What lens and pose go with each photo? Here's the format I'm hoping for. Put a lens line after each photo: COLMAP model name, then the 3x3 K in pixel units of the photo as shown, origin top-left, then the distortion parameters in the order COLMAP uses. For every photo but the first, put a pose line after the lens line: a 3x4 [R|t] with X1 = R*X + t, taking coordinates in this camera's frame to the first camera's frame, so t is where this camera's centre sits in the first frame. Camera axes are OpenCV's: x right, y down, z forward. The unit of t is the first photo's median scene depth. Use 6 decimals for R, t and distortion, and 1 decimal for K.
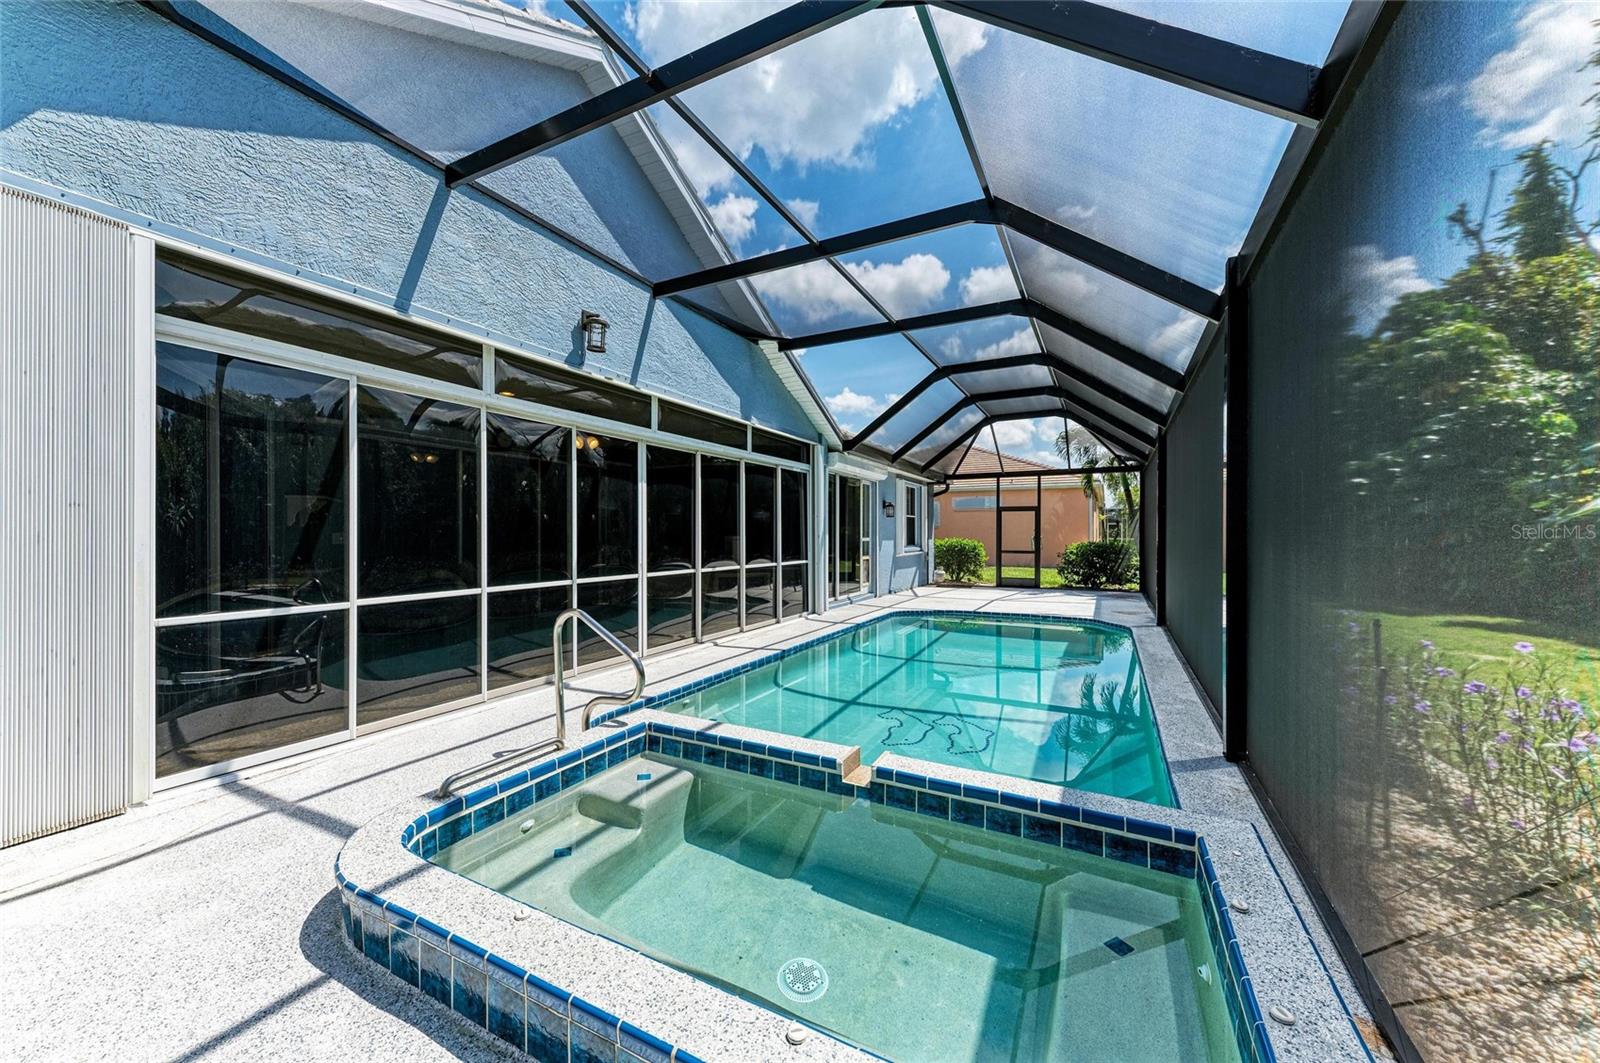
lens RADIAL K [[586.4, 0, 800.0], [0, 586.4, 531.5], [0, 0, 1]] dist [0.019281, -0.007178]
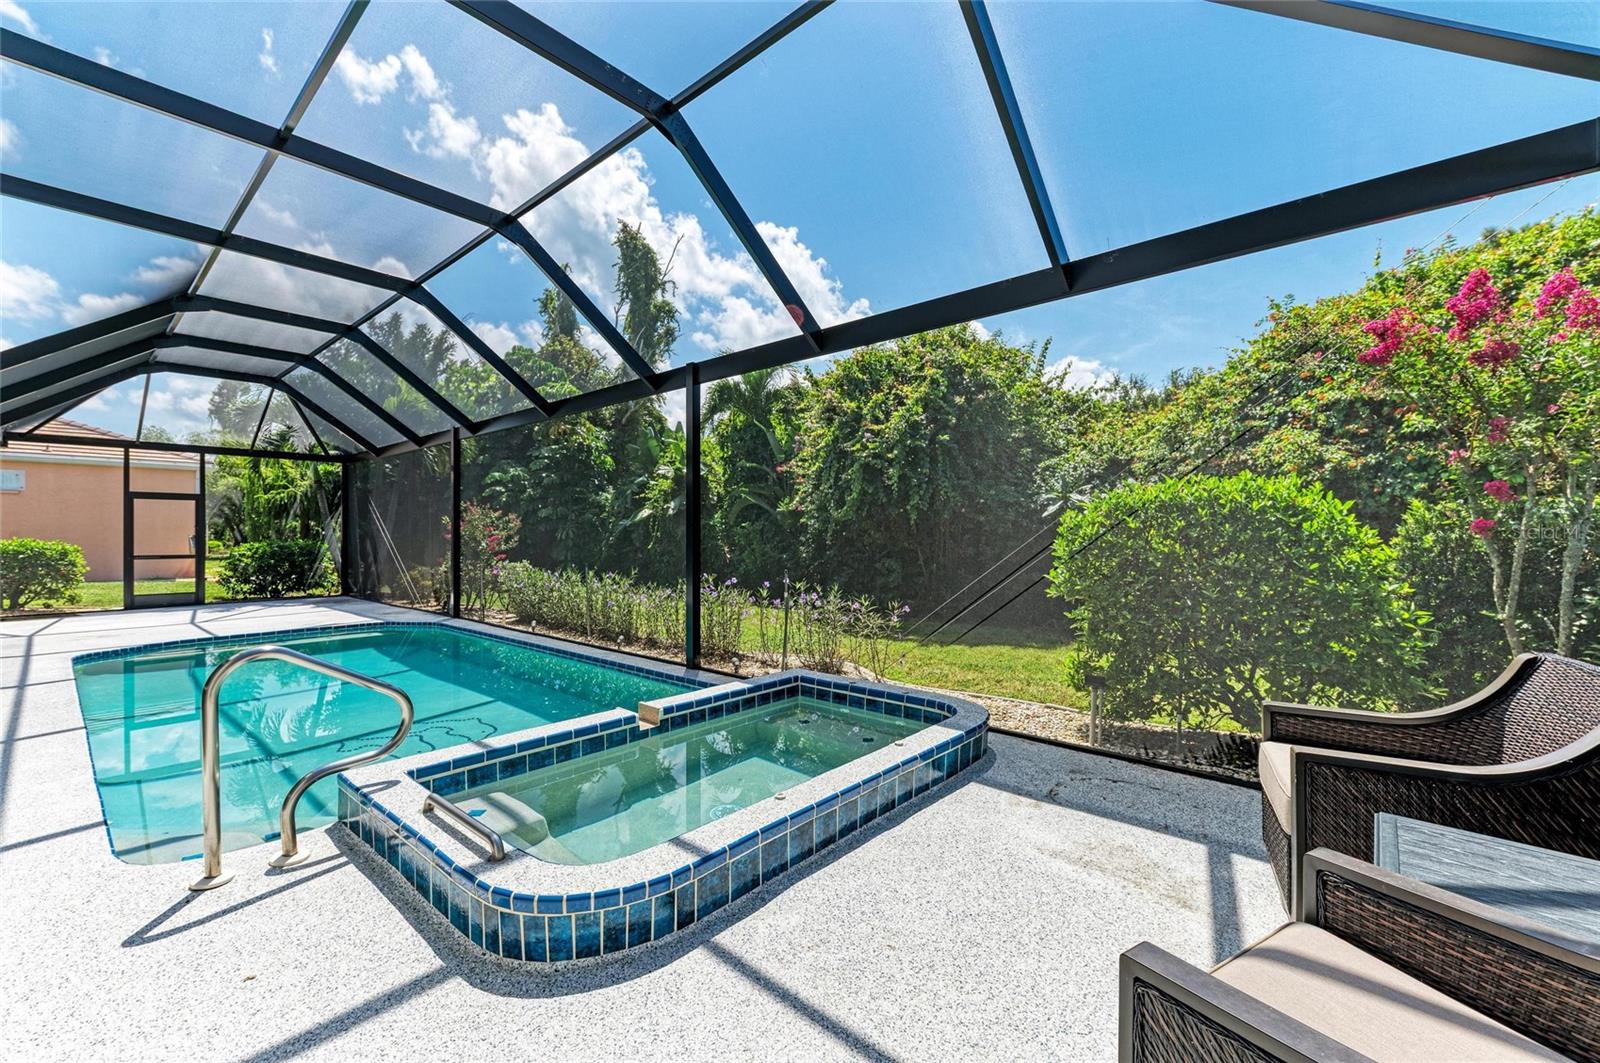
lens RADIAL K [[660.5, 0, 800.0], [0, 660.5, 531.5], [0, 0, 1]] dist [0.001814, 0.000113]
pose [[0.228888, 0.001299, 0.973452, -0.990460], [-0.004207, 0.999991, -0.000345, 0.005598], [-0.973444, -0.004017, 0.228891, 0.293327]]
